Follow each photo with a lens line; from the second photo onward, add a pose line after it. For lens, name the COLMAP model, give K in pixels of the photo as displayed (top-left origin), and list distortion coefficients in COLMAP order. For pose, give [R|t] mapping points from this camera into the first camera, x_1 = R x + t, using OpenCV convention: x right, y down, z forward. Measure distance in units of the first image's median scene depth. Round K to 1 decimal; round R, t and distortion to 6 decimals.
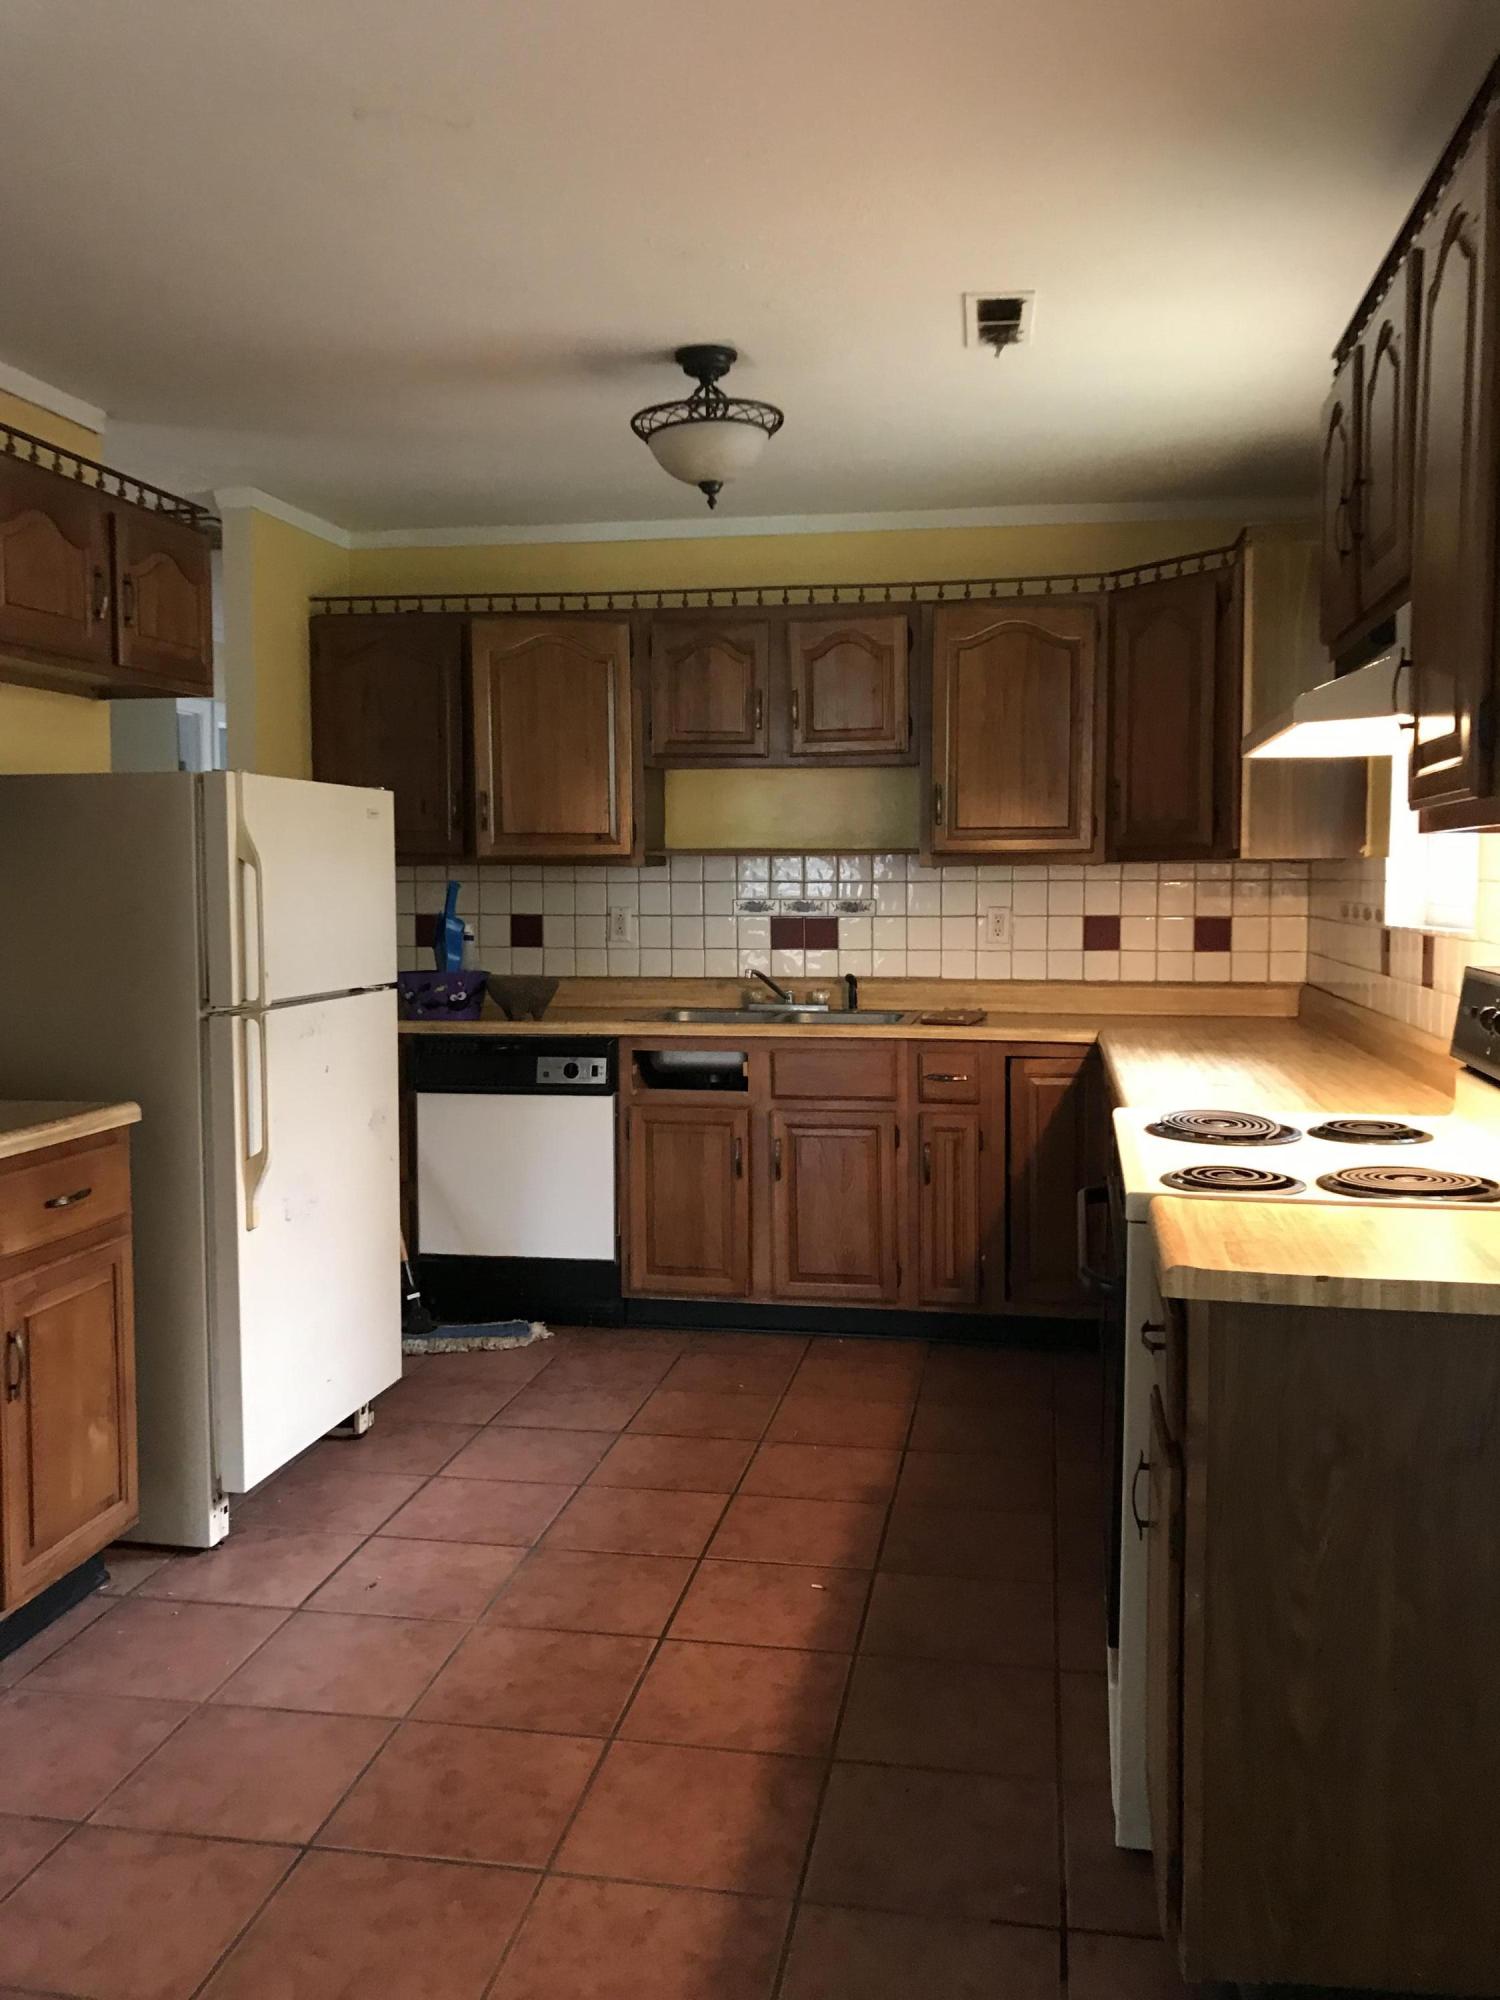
lens RADIAL K [[1632.5, 0, 747.7], [0, 1632.5, 989.1], [0, 0, 1]] dist [0.021646, -0.002991]
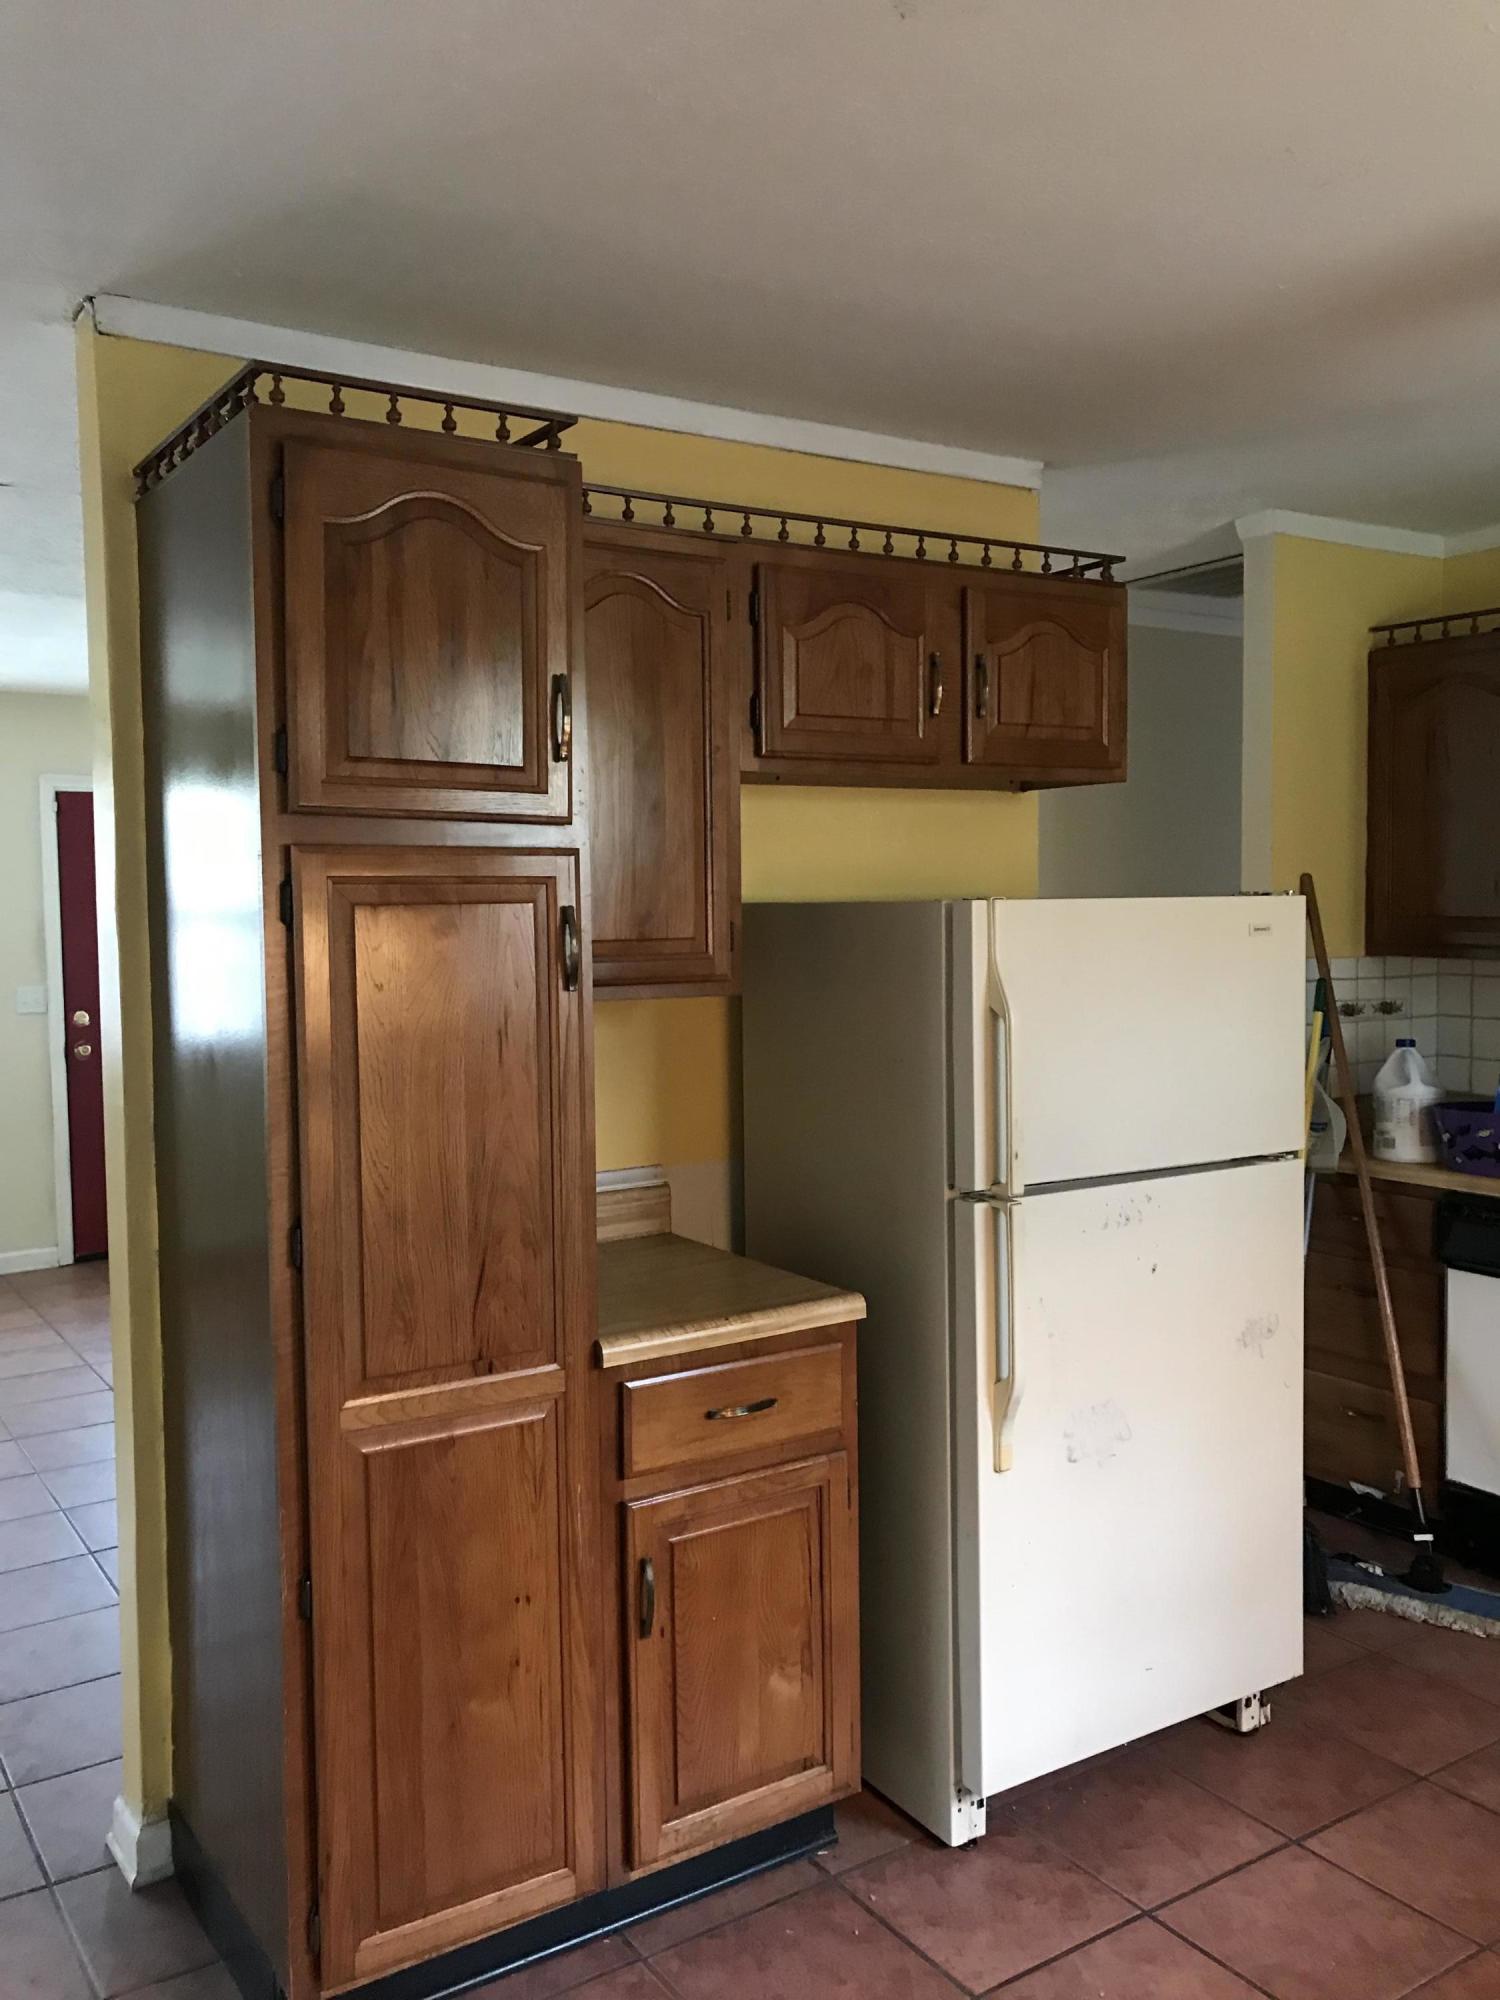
lens RADIAL K [[1632.5, 0, 747.7], [0, 1632.5, 989.1], [0, 0, 1]] dist [0.021646, -0.002991]
pose [[0.690573, 0.035326, -0.722399, 0.176528], [-0.041274, 0.999104, 0.009402, -0.088688], [0.722084, 0.023324, 0.691412, 0.352776]]
